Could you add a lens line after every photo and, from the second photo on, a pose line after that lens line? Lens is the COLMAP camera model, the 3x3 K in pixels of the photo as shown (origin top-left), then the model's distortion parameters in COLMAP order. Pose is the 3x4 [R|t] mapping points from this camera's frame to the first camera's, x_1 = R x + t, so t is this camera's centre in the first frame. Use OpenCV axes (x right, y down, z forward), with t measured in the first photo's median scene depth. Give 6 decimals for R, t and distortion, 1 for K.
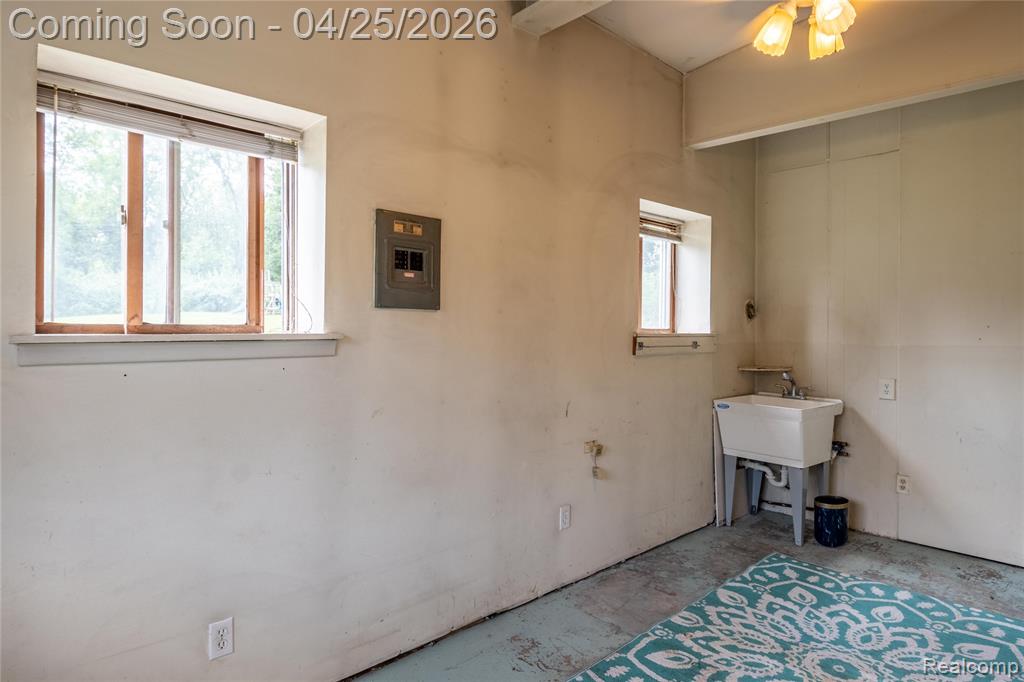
lens RADIAL K [[591.2, 0, 519.7], [0, 591.2, 335.1], [0, 0, 1]] dist [0.001849, 0.000181]
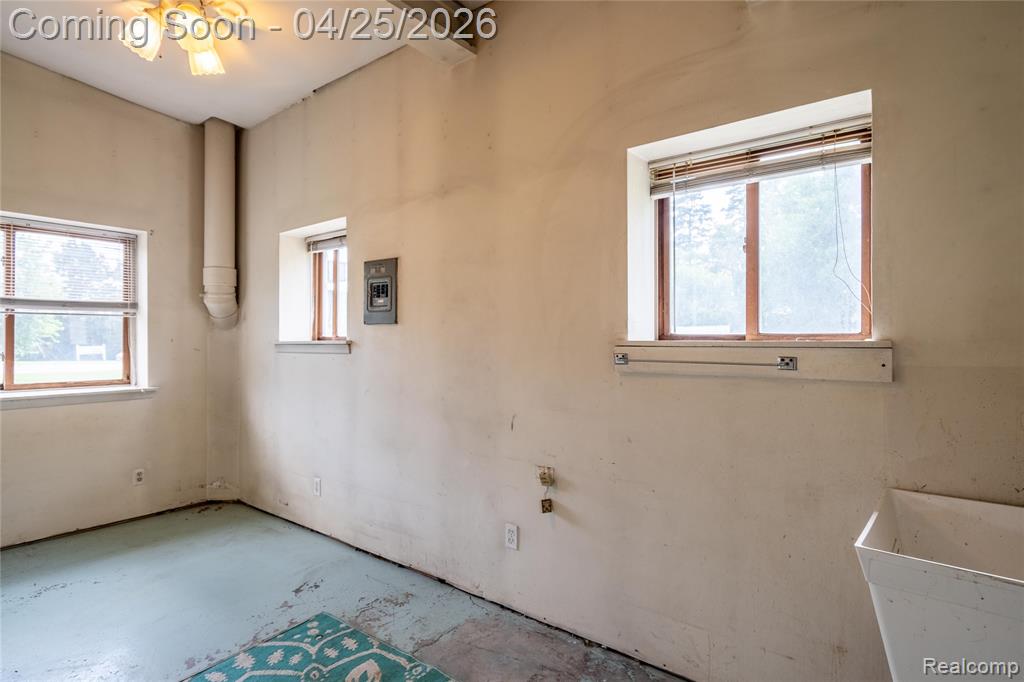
lens RADIAL K [[542.5, 0, 520.7], [0, 542.5, 341.6], [0, 0, 1]] dist [0.002937, 0.000735]
pose [[0.153172, 0.002947, -0.988195, 1.063473], [-0.003368, 0.999991, 0.002460, -0.004651], [0.988194, 0.002951, 0.153181, 1.006041]]
